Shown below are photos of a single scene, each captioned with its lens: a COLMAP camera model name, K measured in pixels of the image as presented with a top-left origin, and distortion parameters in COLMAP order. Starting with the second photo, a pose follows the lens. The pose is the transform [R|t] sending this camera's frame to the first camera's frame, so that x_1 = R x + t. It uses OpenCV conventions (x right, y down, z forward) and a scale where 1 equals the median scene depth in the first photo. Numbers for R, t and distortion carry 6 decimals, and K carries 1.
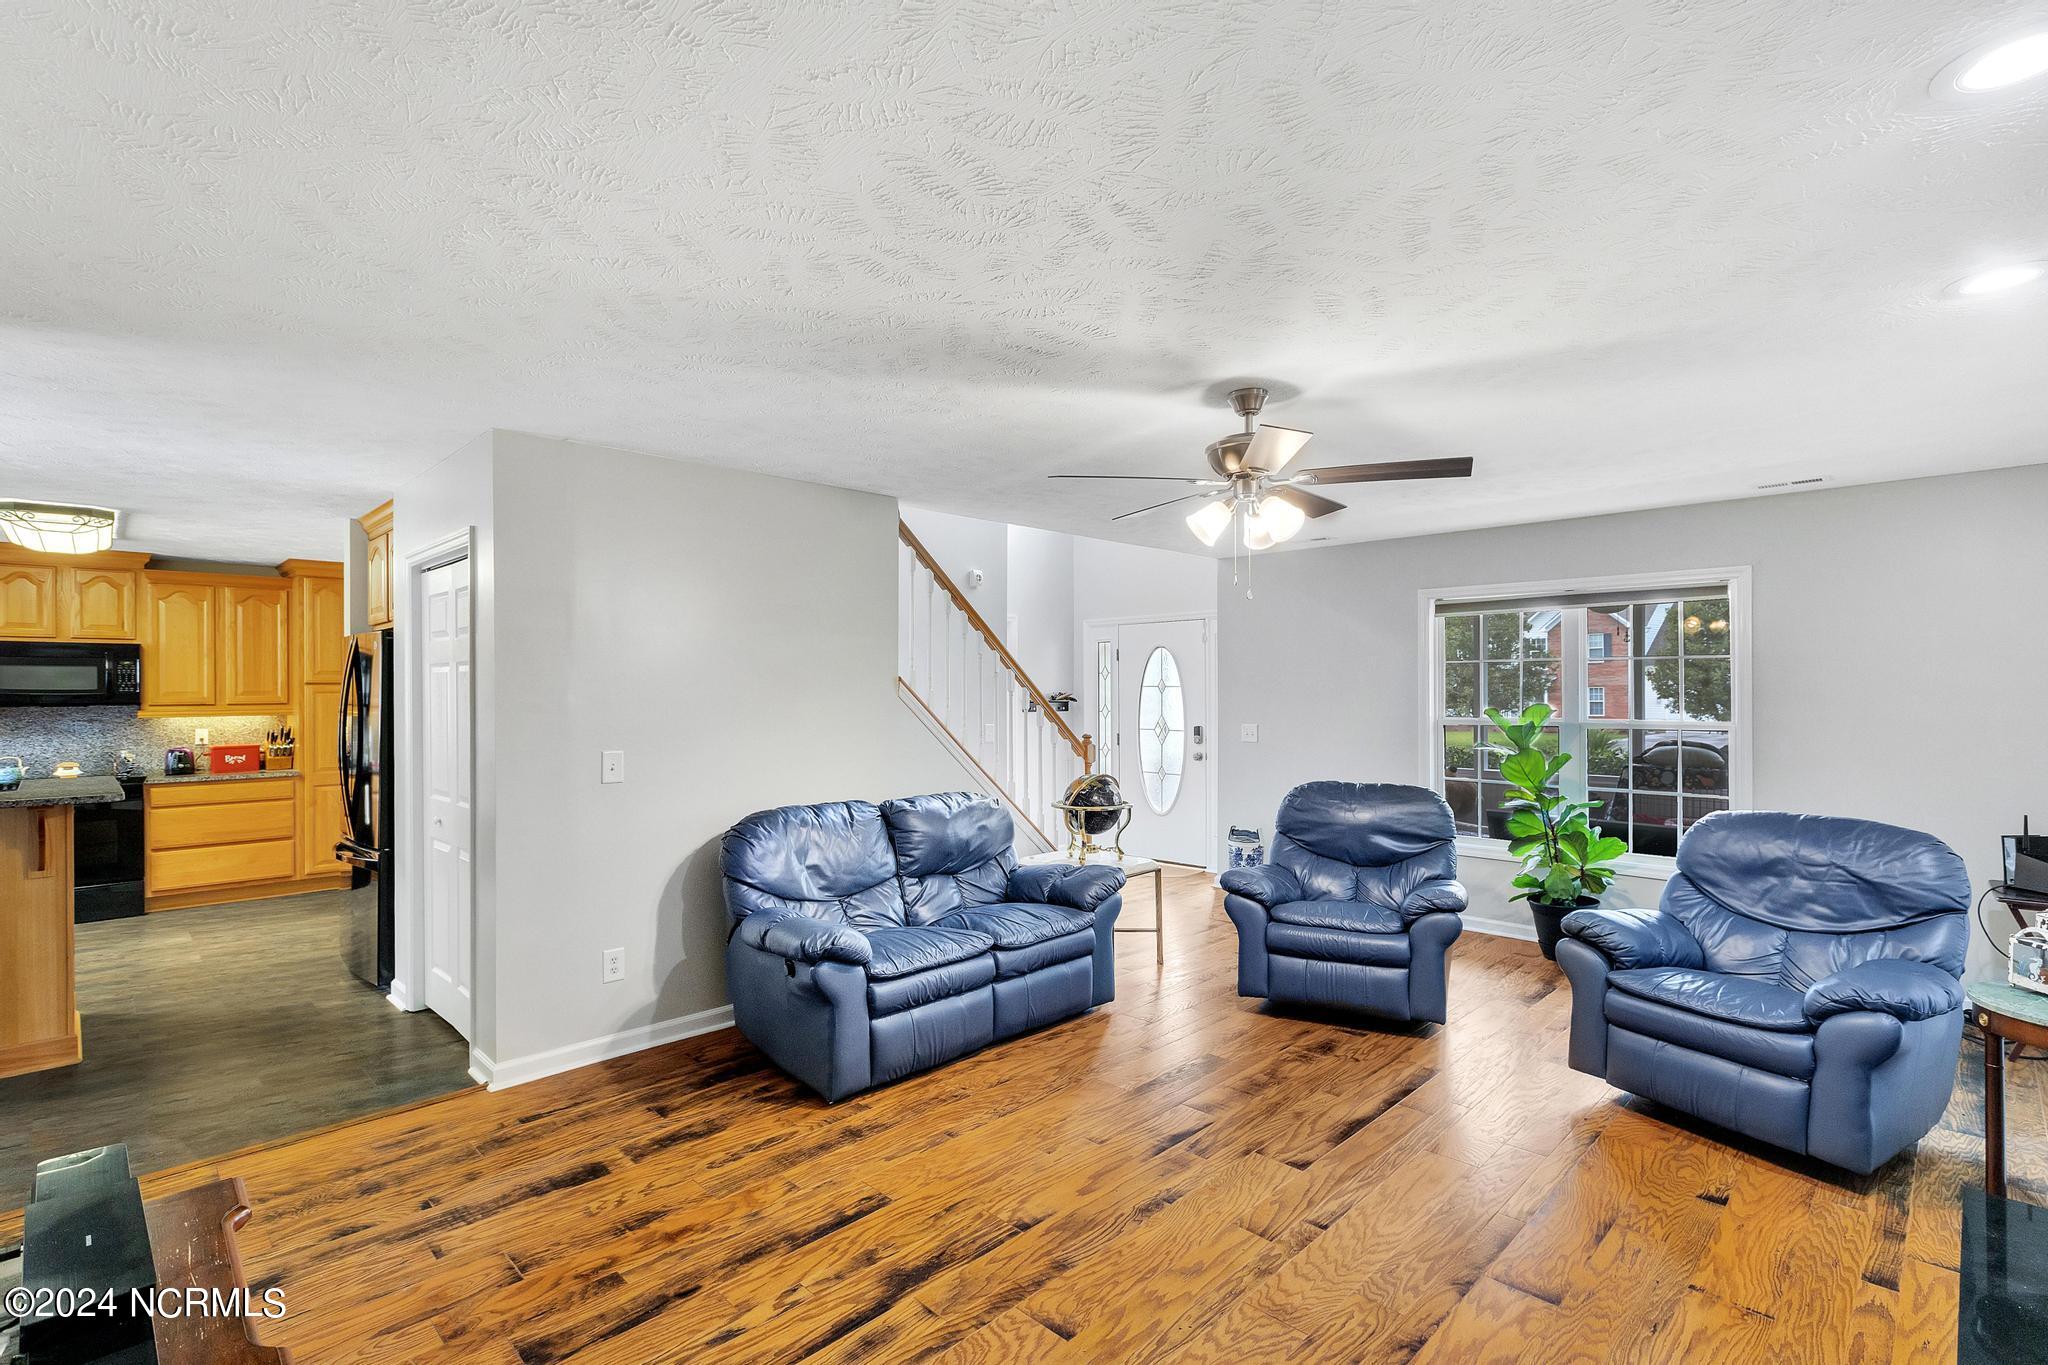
lens RADIAL K [[952.4, 0, 1027.3], [0, 952.4, 691.7], [0, 0, 1]] dist [-0.003692, -0.000179]
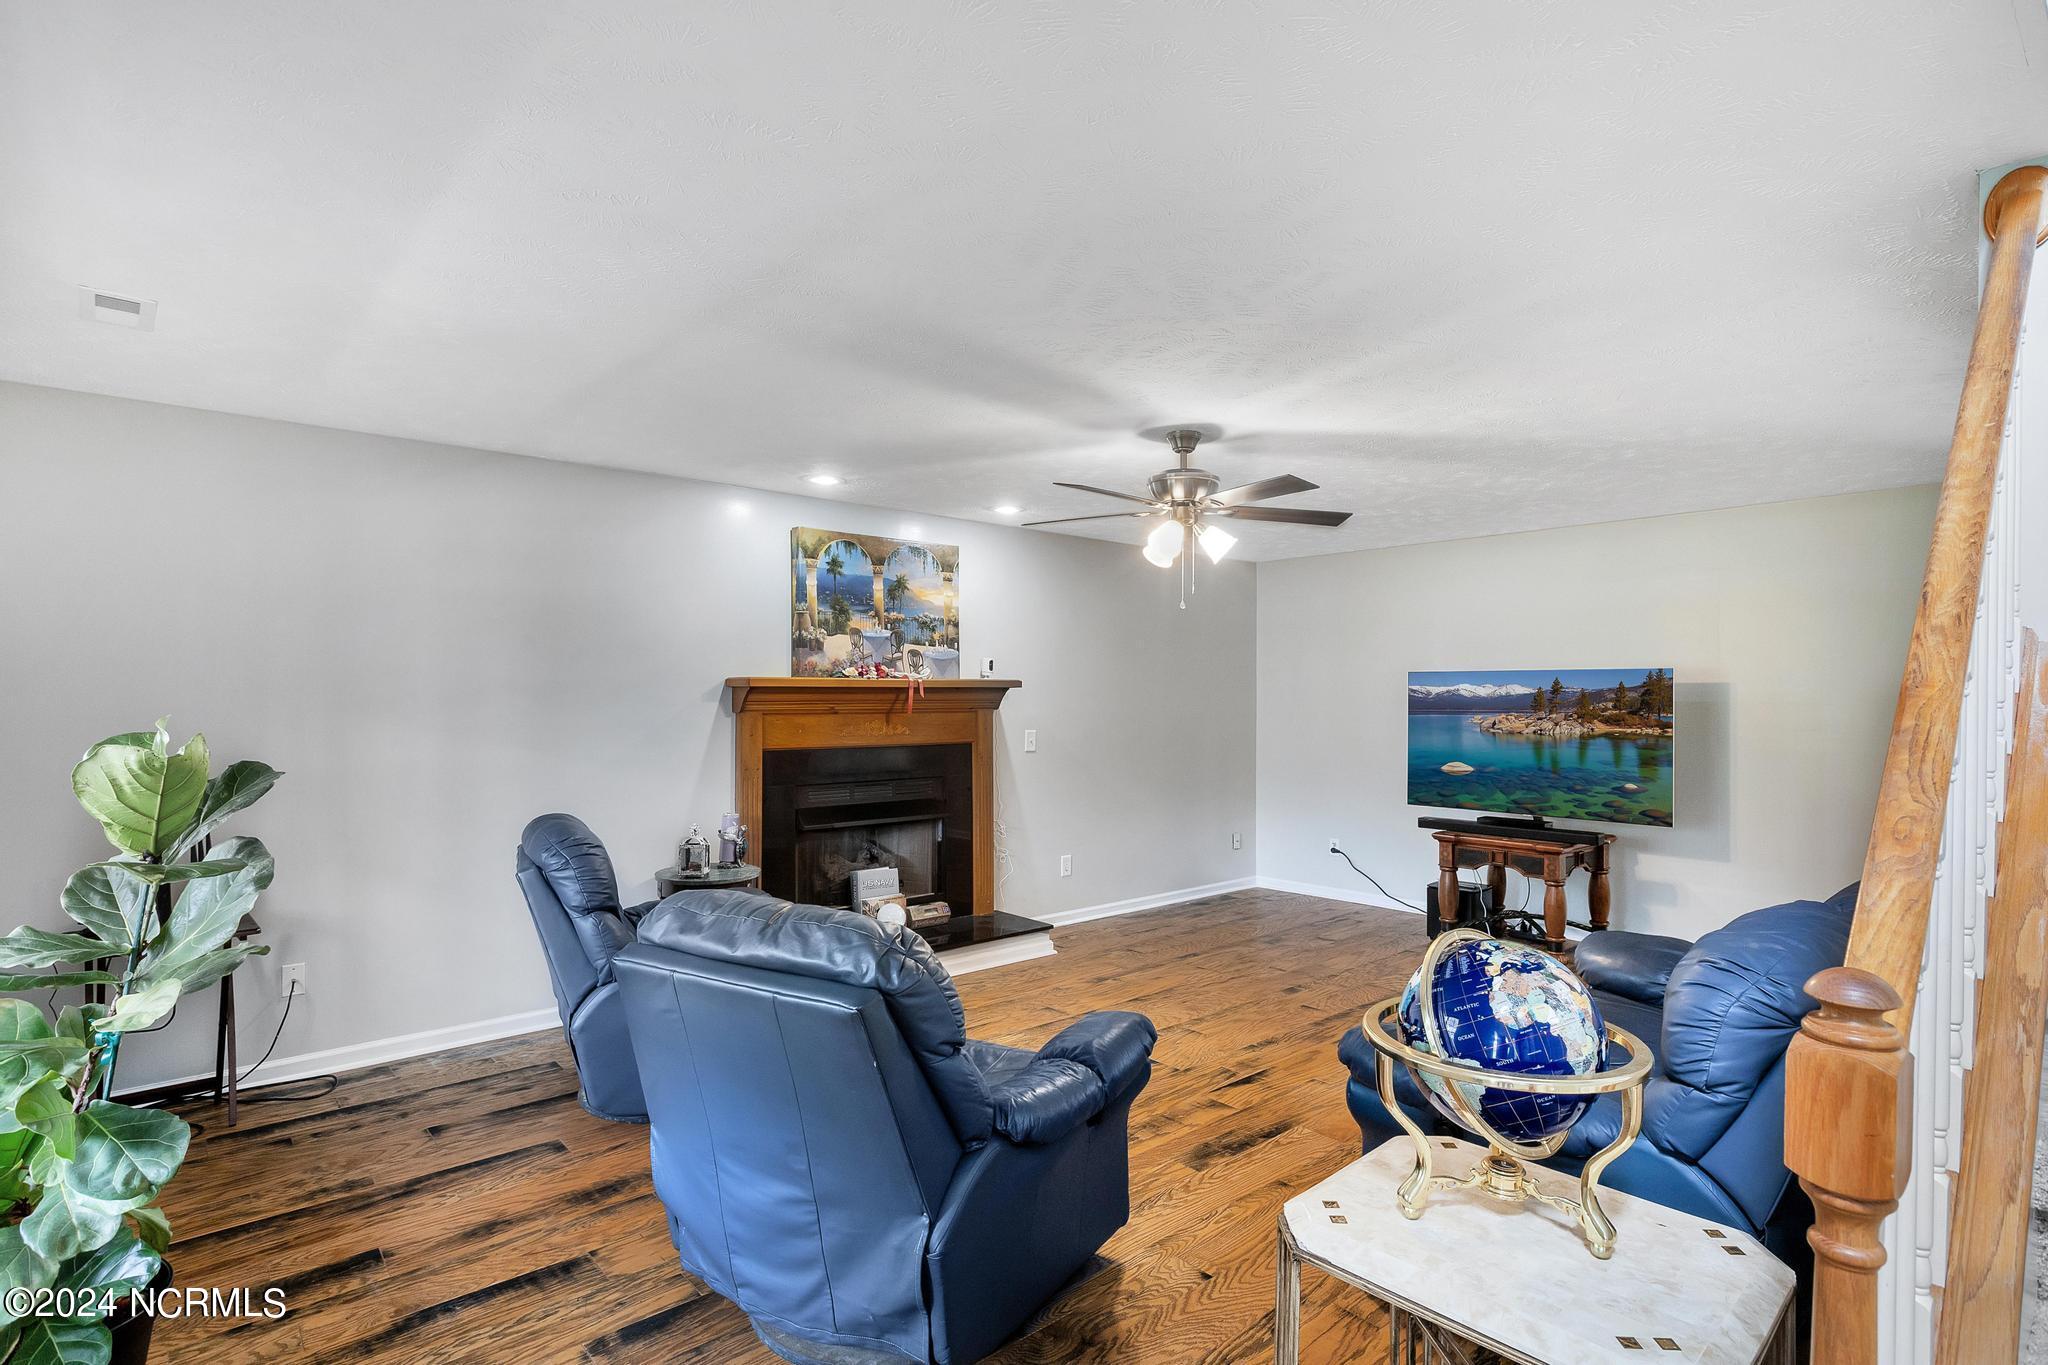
lens RADIAL K [[1015.3, 0, 1017.9], [0, 1015.3, 694.4], [0, 0, 1]] dist [-0.048148, -0.000214]
pose [[-0.996807, 0.002767, 0.079800, 0.152231], [0.003000, 0.999992, 0.002791, 0.002804], [-0.079792, 0.003022, -0.996807, 1.017012]]
